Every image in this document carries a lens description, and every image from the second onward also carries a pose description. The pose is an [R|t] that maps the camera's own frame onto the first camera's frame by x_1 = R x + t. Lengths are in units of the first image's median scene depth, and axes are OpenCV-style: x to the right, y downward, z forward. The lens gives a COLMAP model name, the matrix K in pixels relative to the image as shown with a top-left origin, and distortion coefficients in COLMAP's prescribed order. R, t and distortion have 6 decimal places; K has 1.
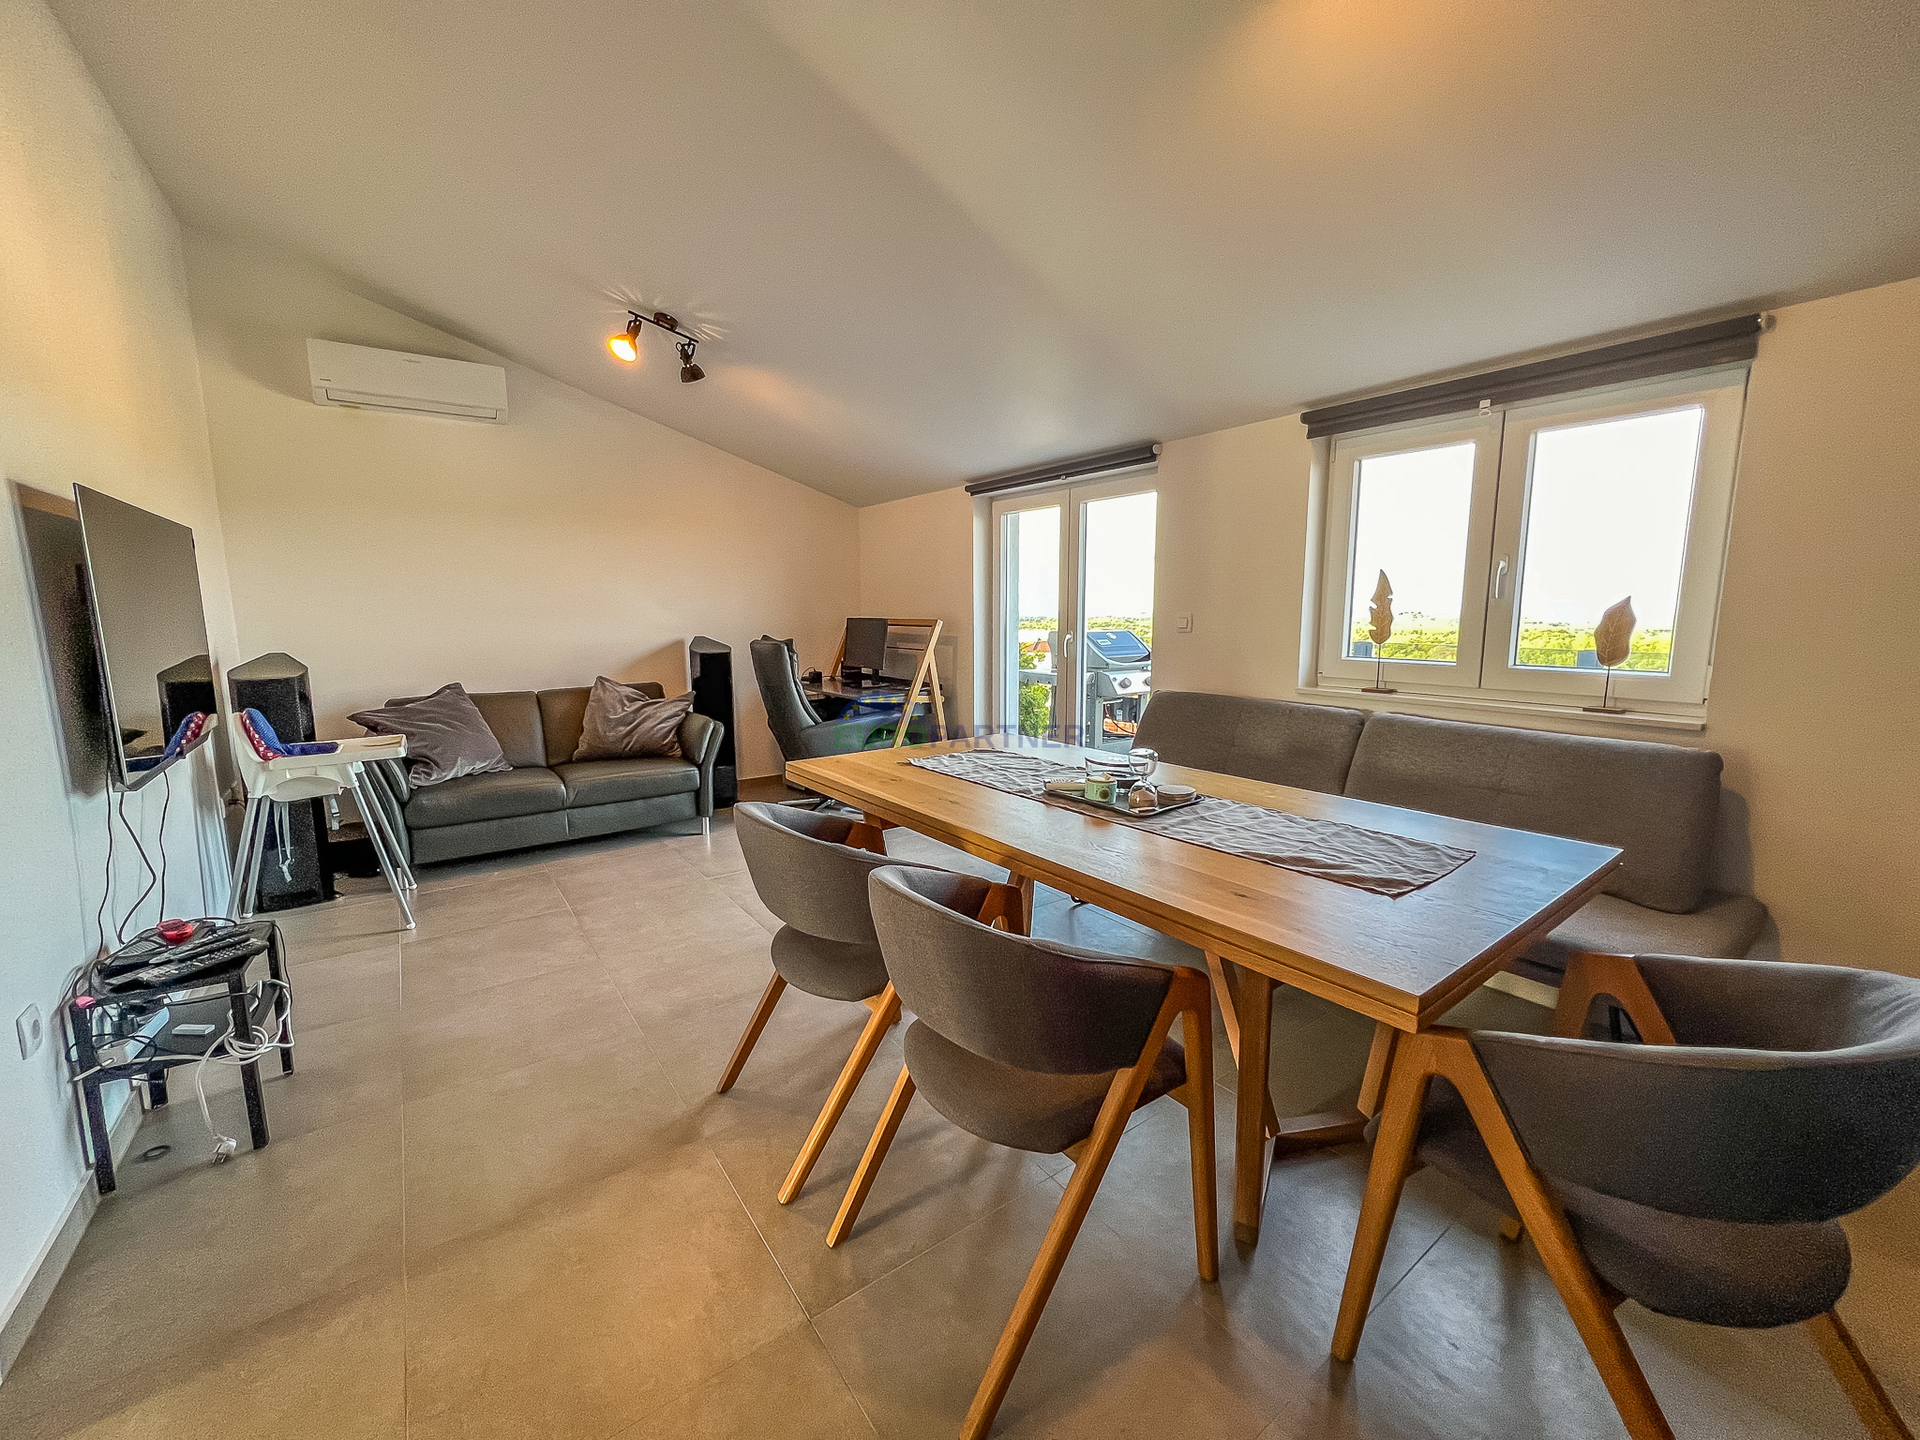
lens RADIAL K [[768.3, 0, 954.5], [0, 768.3, 720.1], [0, 0, 1]] dist [-0.005567, 0.003648]
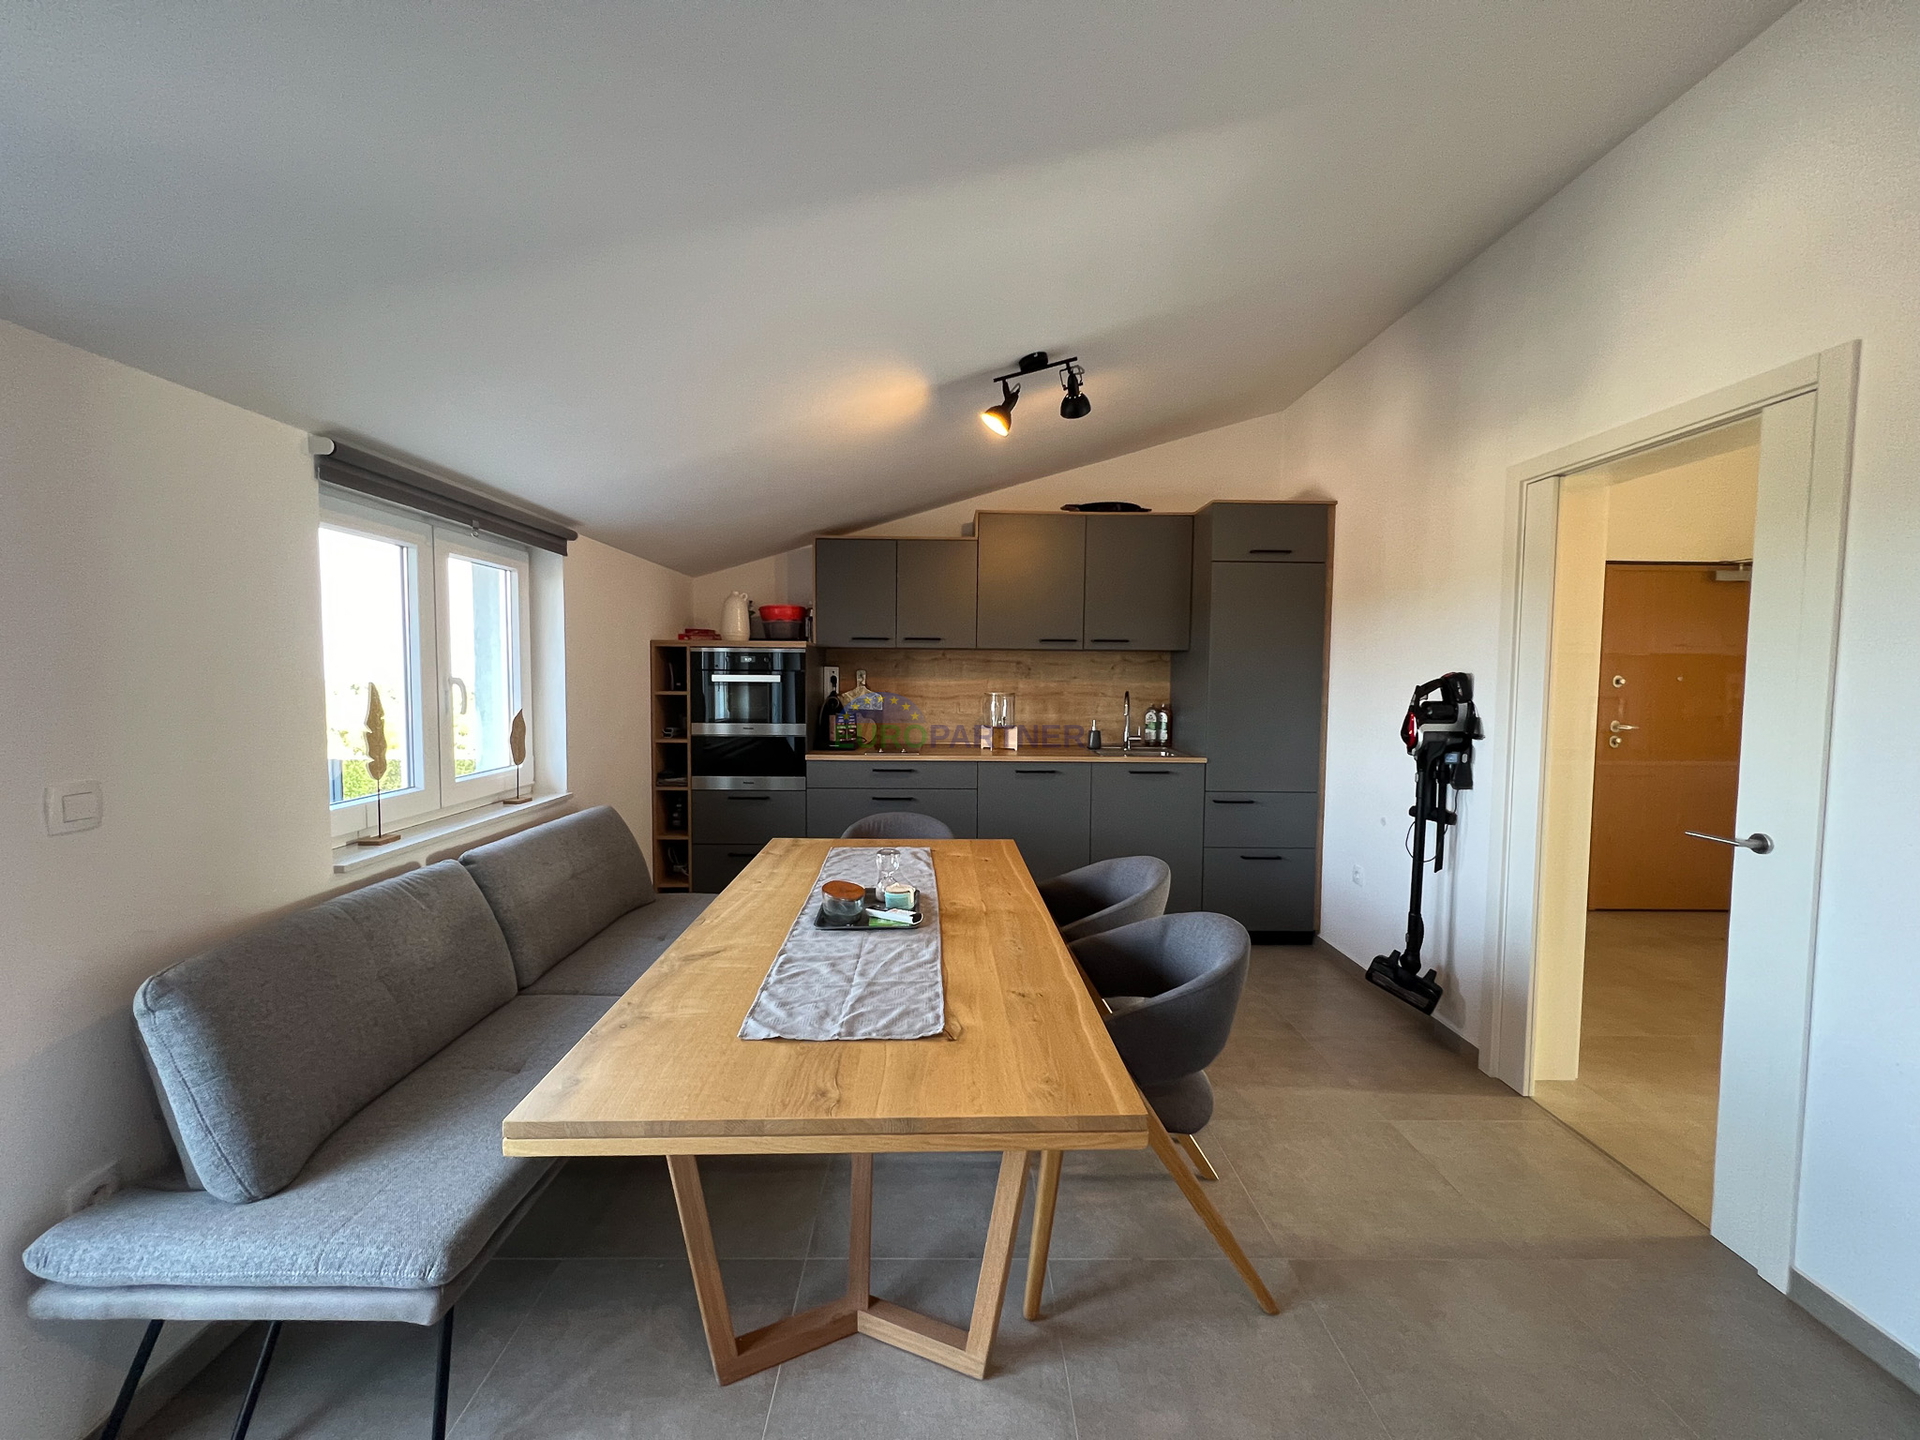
lens RADIAL K [[768.3, 0, 955.0], [0, 768.3, 715.6], [0, 0, 1]] dist [-0.005567, 0.003648]
pose [[-0.816211, -0.033046, 0.576808, -0.358243], [0.081648, 0.981746, 0.171780, -0.251361], [-0.571956, 0.187304, -0.798614, 1.300282]]
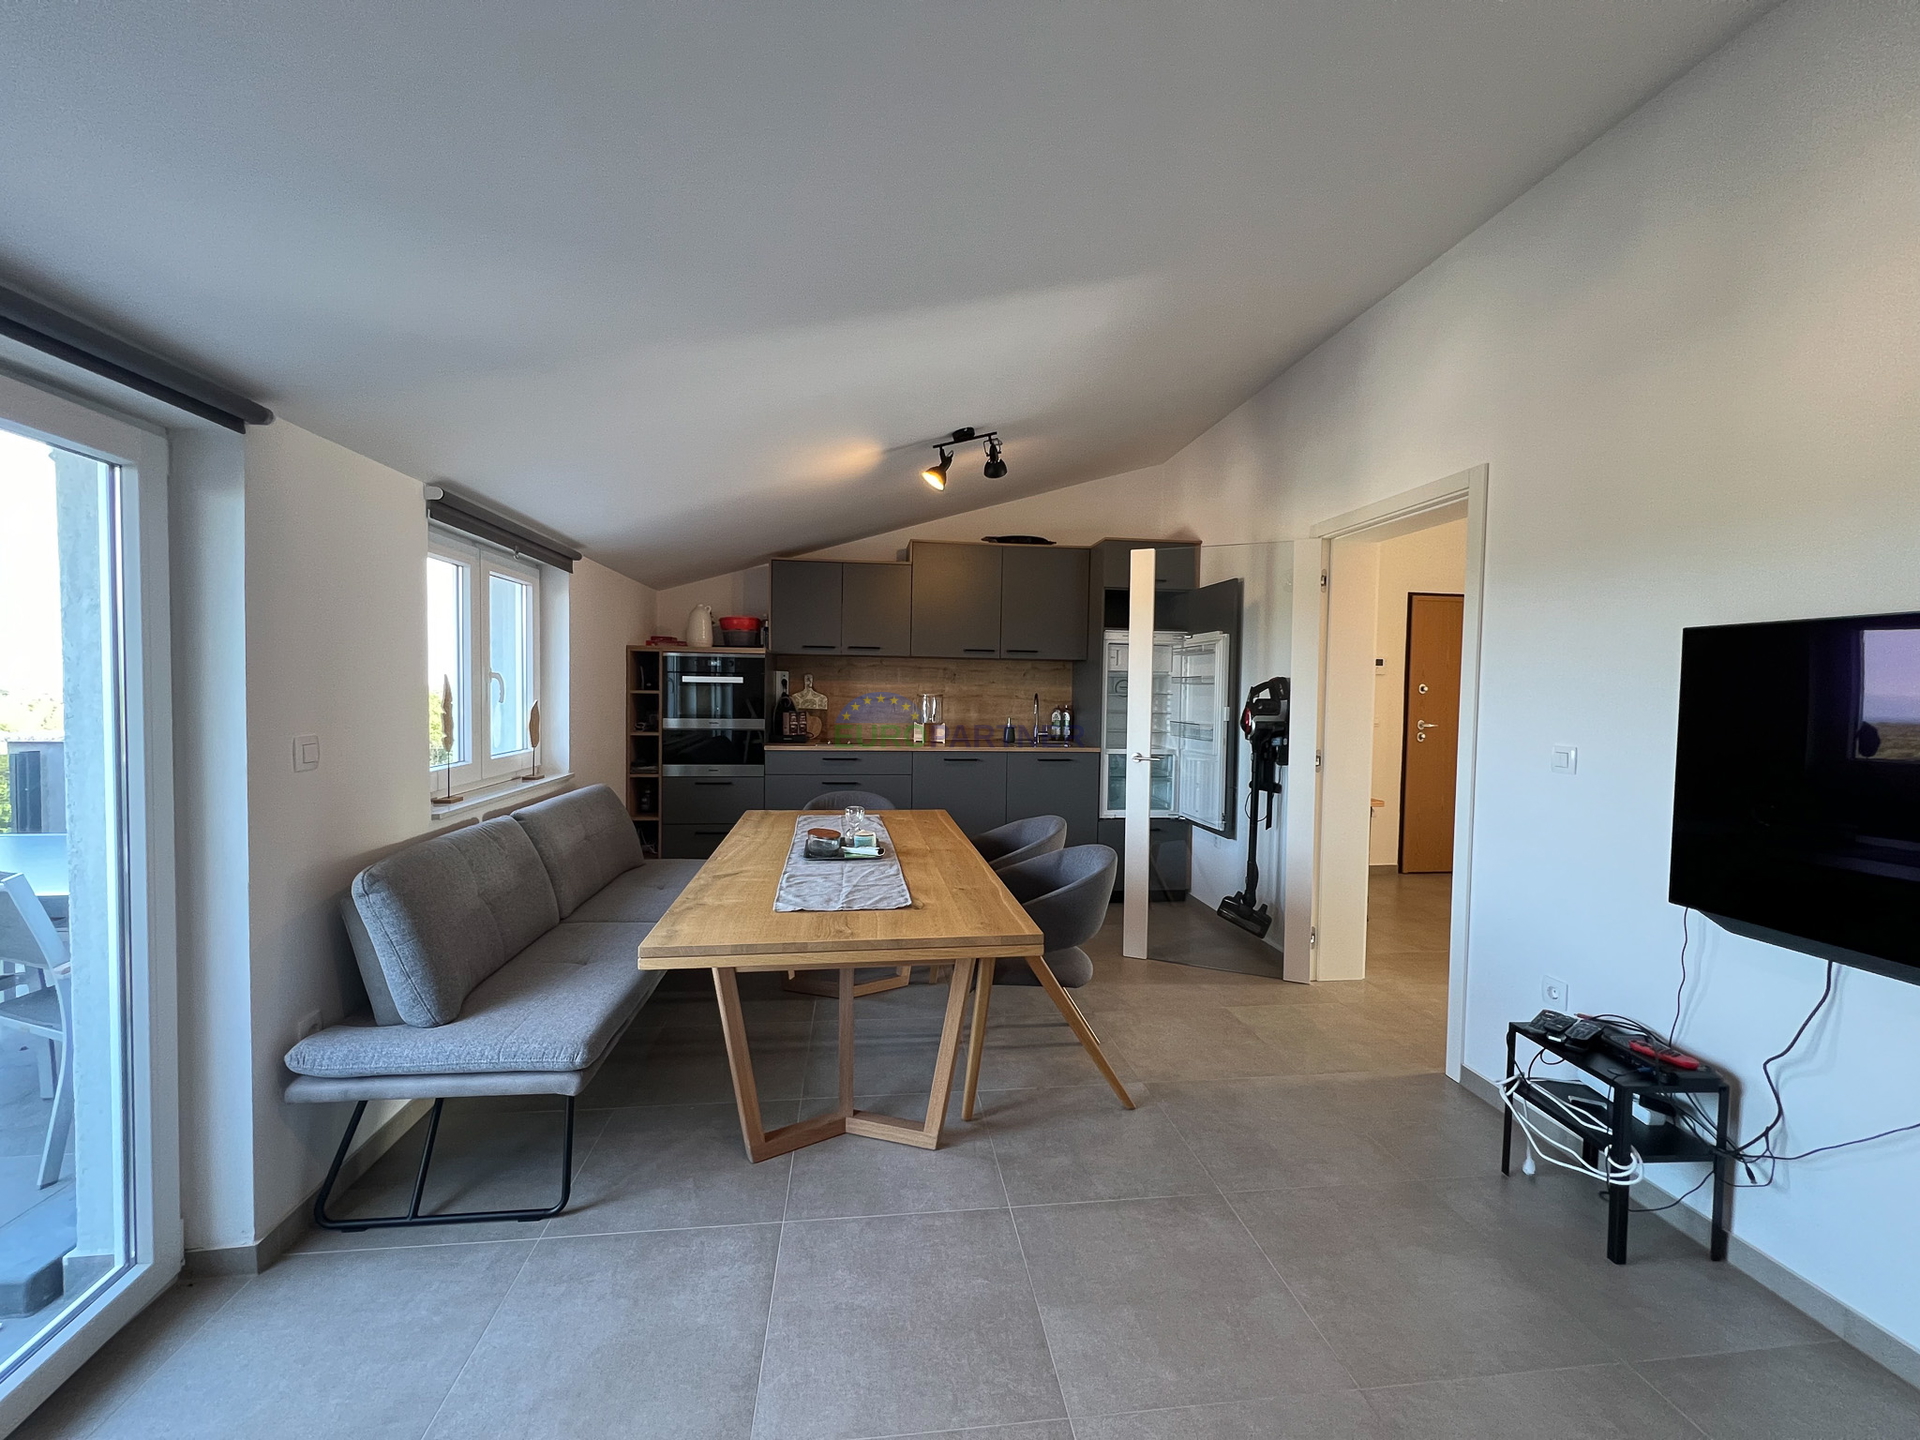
lens RADIAL K [[768.3, 0, 955.6], [0, 768.3, 714.3], [0, 0, 1]] dist [-0.005567, 0.003648]
pose [[-0.875083, -0.025408, 0.483305, -0.471871], [0.060946, 0.984886, 0.162129, -0.267762], [-0.480120, 0.171332, -0.860308, 1.549507]]
